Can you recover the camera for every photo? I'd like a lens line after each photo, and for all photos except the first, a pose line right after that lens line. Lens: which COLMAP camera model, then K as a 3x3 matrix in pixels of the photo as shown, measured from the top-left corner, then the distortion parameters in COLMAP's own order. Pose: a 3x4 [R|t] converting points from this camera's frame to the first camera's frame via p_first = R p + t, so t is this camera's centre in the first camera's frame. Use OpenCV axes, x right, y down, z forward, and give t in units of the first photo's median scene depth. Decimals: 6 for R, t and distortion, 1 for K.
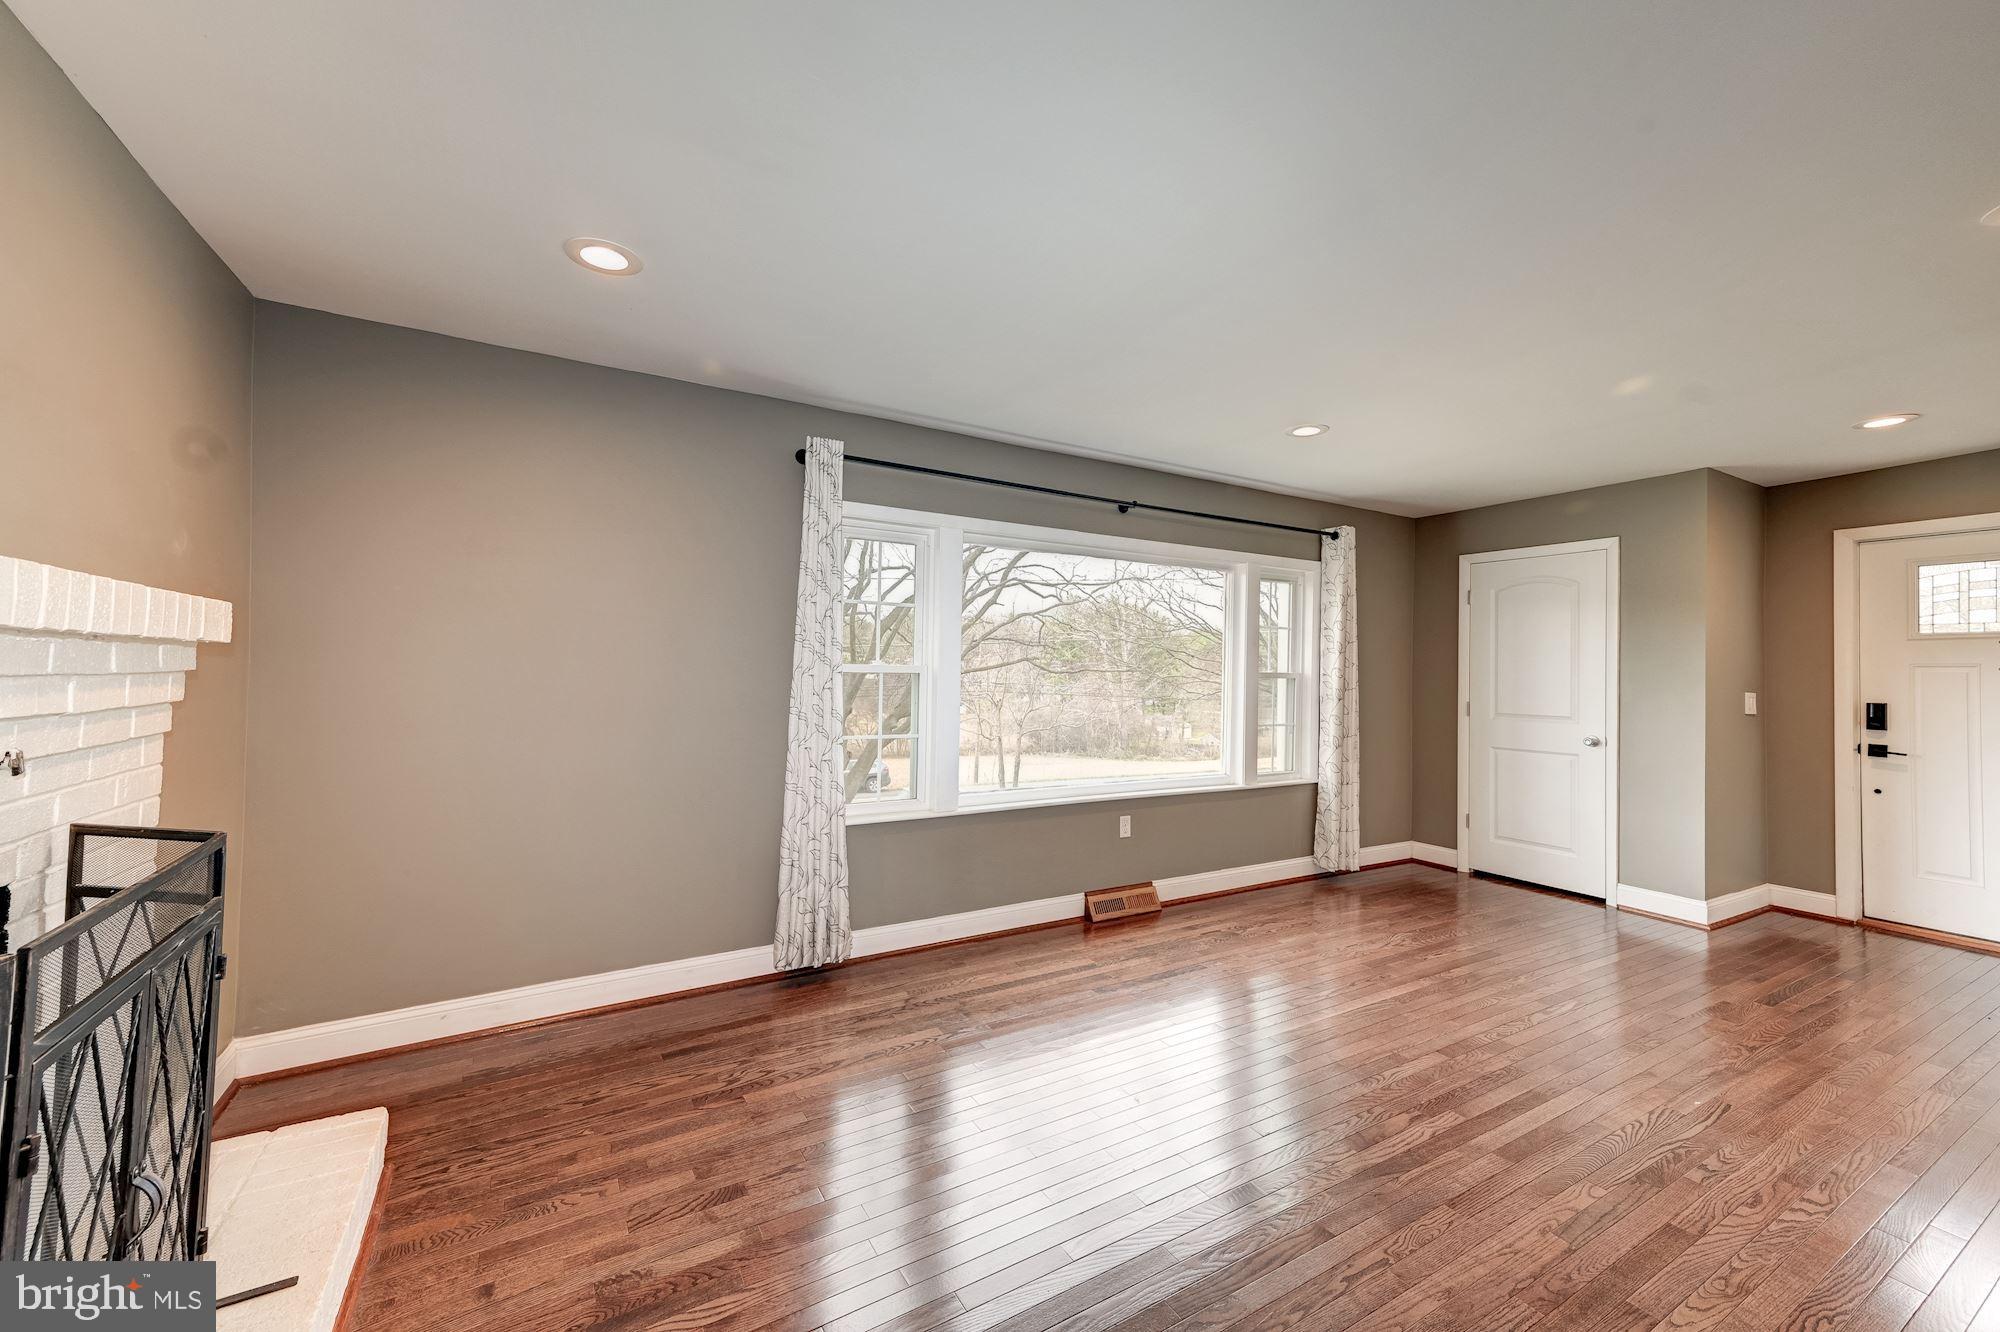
lens RADIAL K [[790.5, 0, 1001.3], [0, 790.5, 664.1], [0, 0, 1]] dist [0.021371, 0.002669]
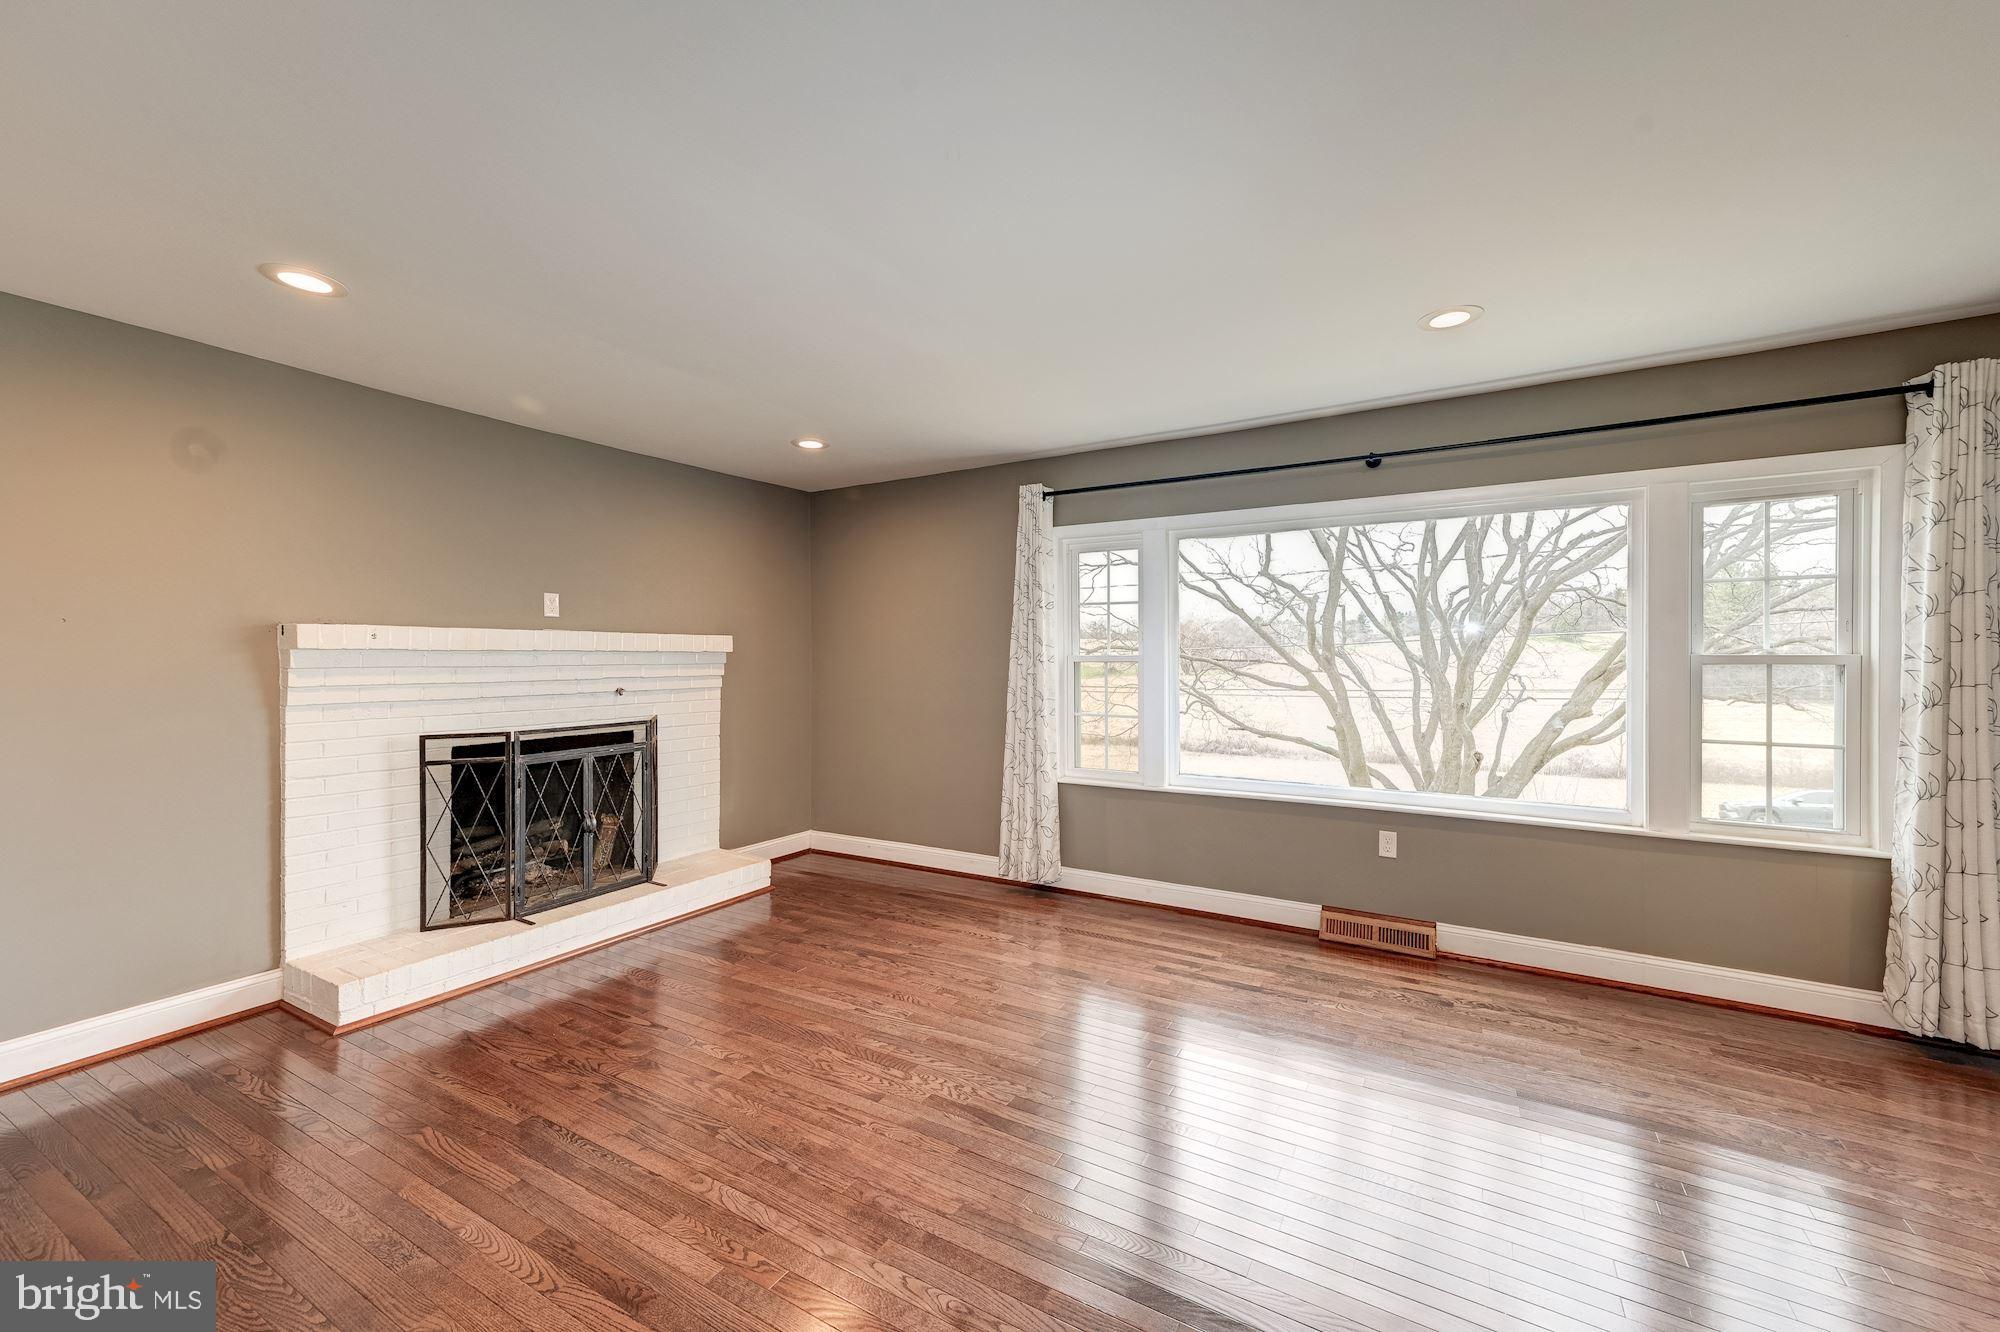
lens RADIAL K [[790.5, 0, 1006.8], [0, 790.5, 661.4], [0, 0, 1]] dist [0.021371, 0.002669]
pose [[0.481046, -0.009956, -0.876639, 0.711525], [0.014491, 0.999889, -0.003404, 0.010825], [0.876576, -0.011066, 0.481137, 0.256081]]
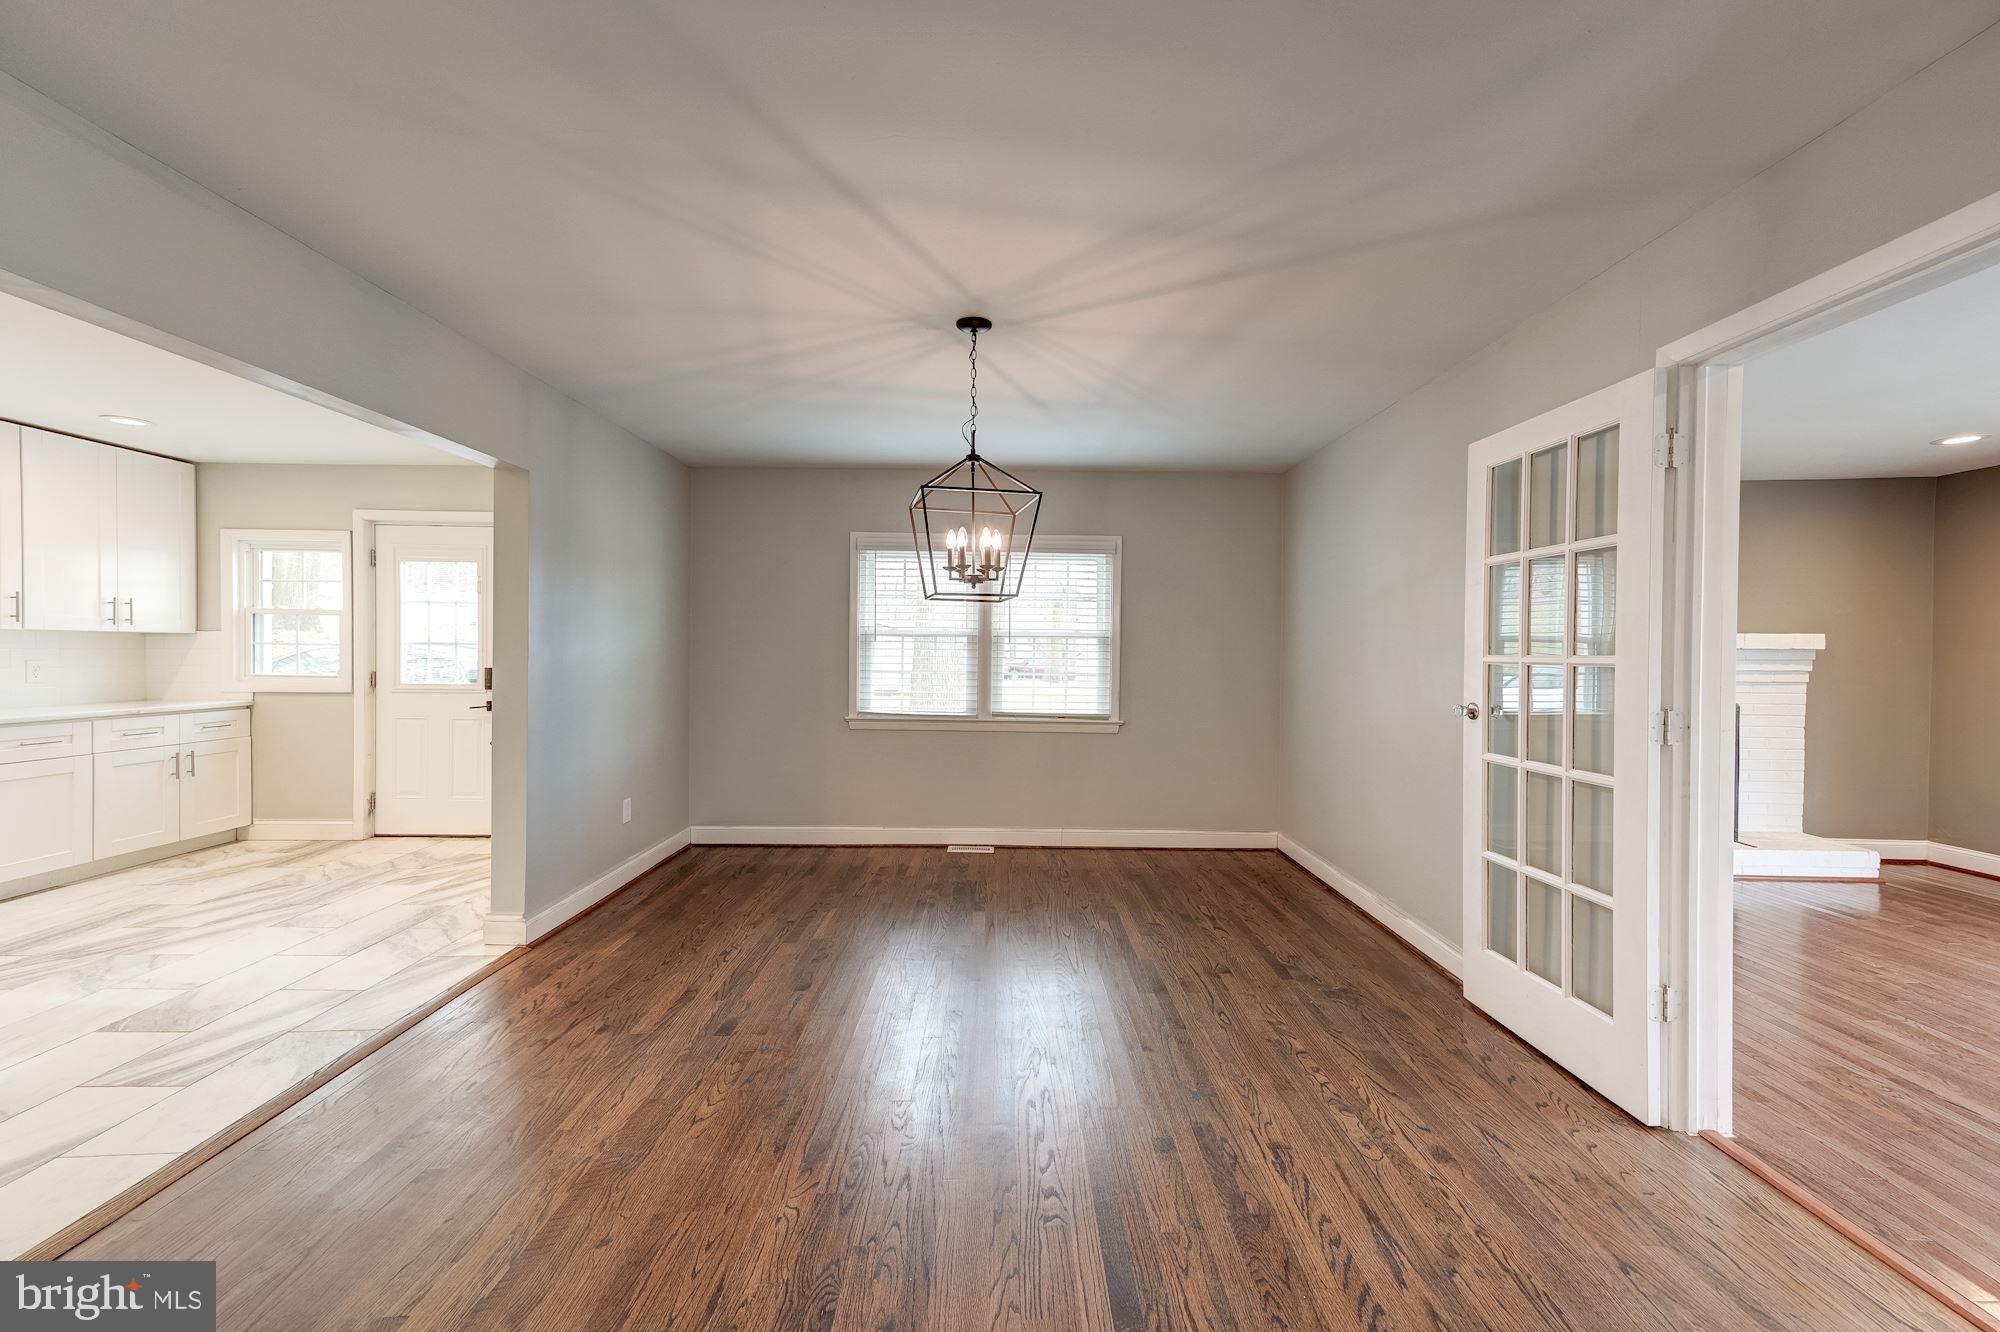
lens RADIAL K [[790.5, 0, 1004.5], [0, 790.5, 661.5], [0, 0, 1]] dist [0.021371, 0.002669]
pose [[-0.511602, -0.007349, -0.859191, 1.192777], [-0.008038, 0.999961, -0.003767, 0.020107], [0.859185, 0.004979, -0.511641, 0.028143]]
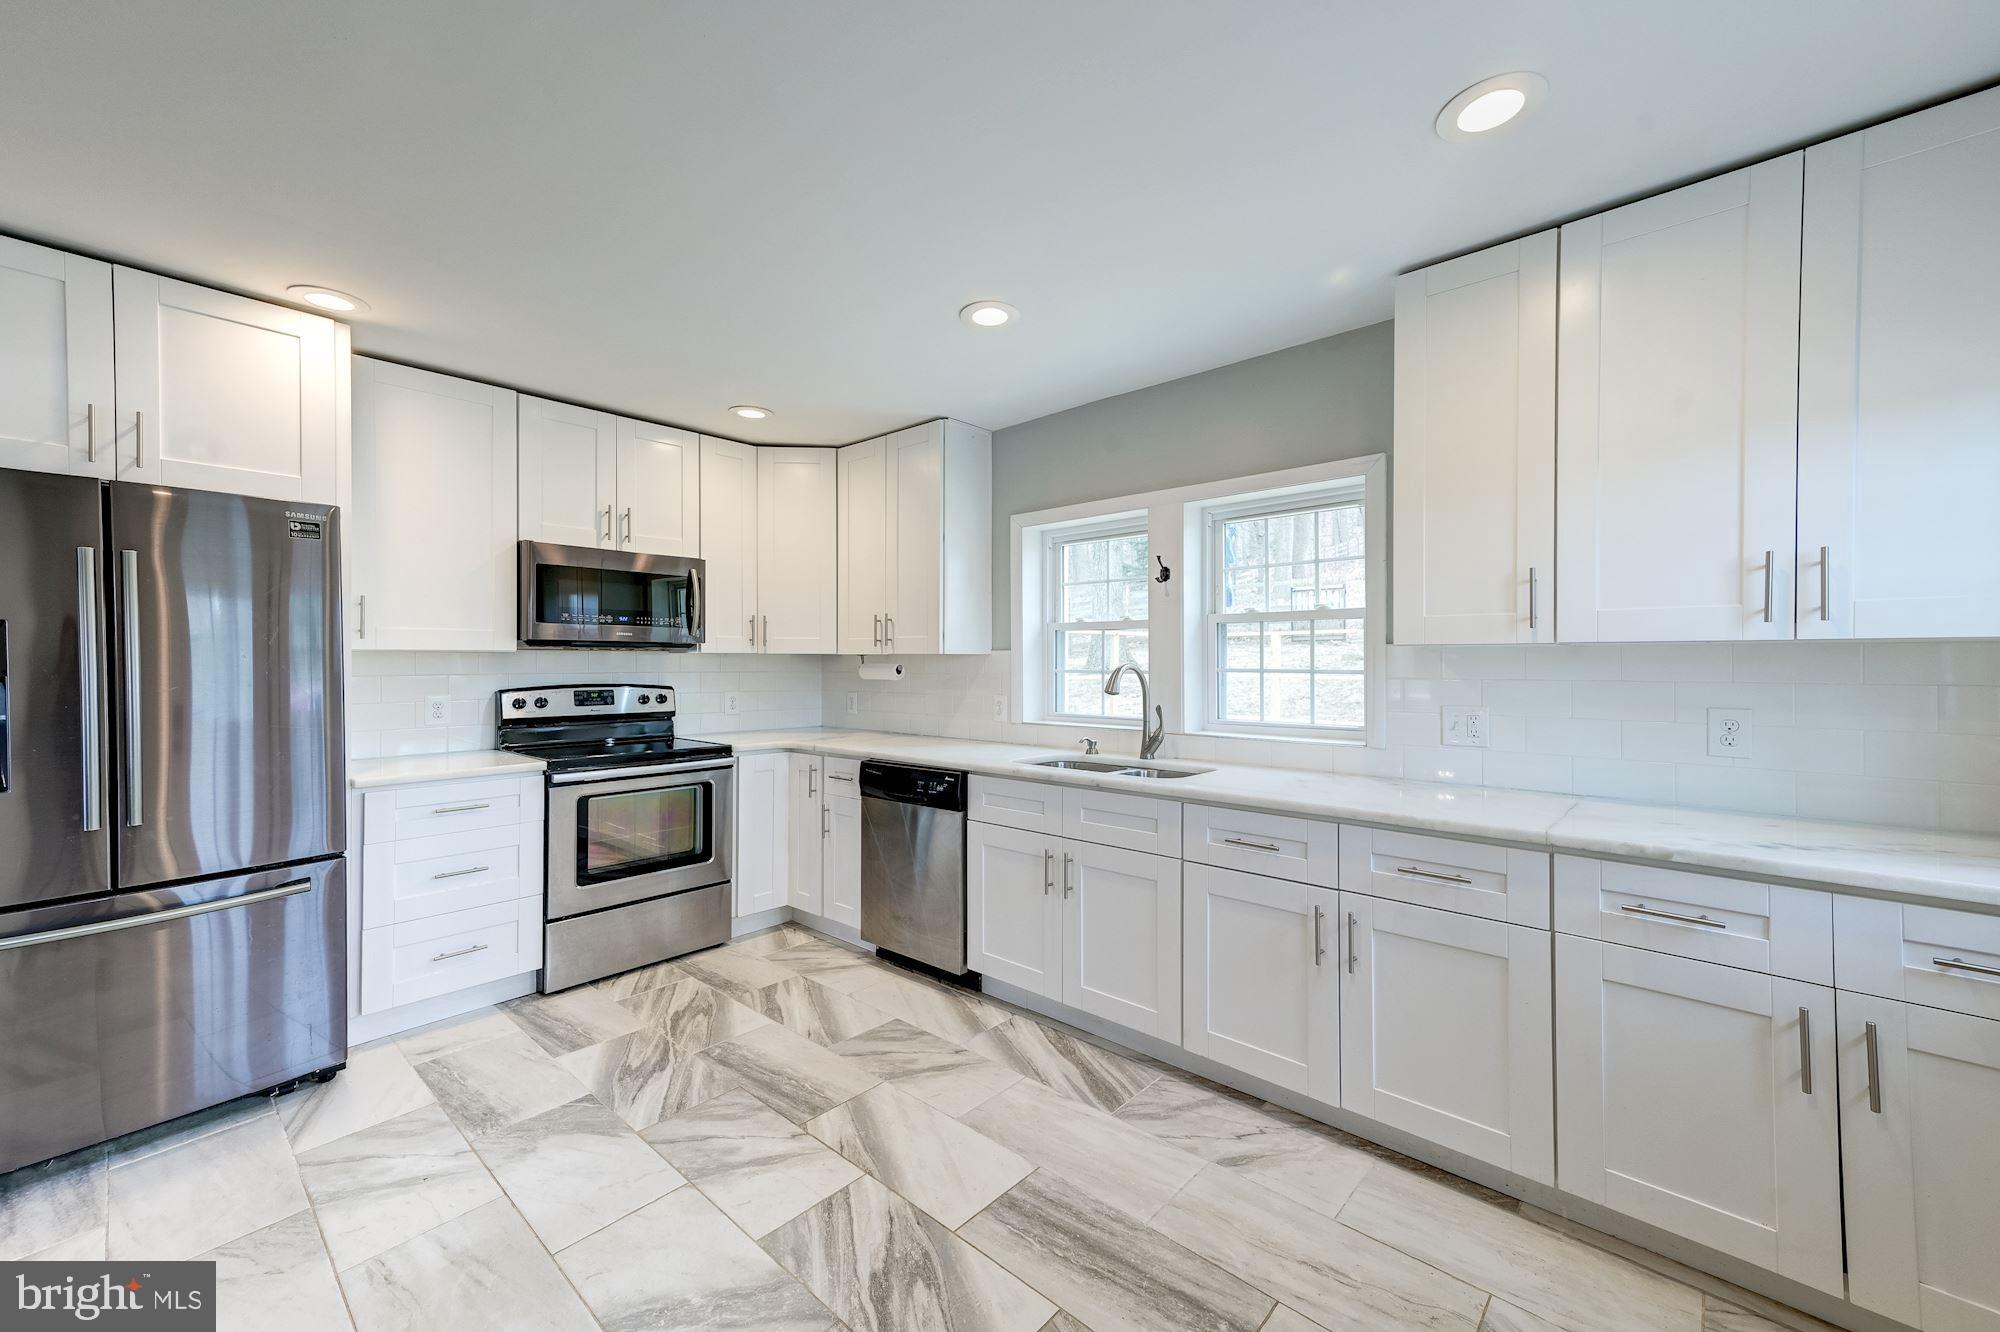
lens RADIAL K [[790.5, 0, 1003.8], [0, 790.5, 661.0], [0, 0, 1]] dist [0.021371, 0.002669]
pose [[-0.298163, -0.014471, 0.954405, 0.573818], [-0.012729, 0.999856, 0.011184, -0.004444], [-0.954430, -0.008814, -0.298305, -1.079390]]
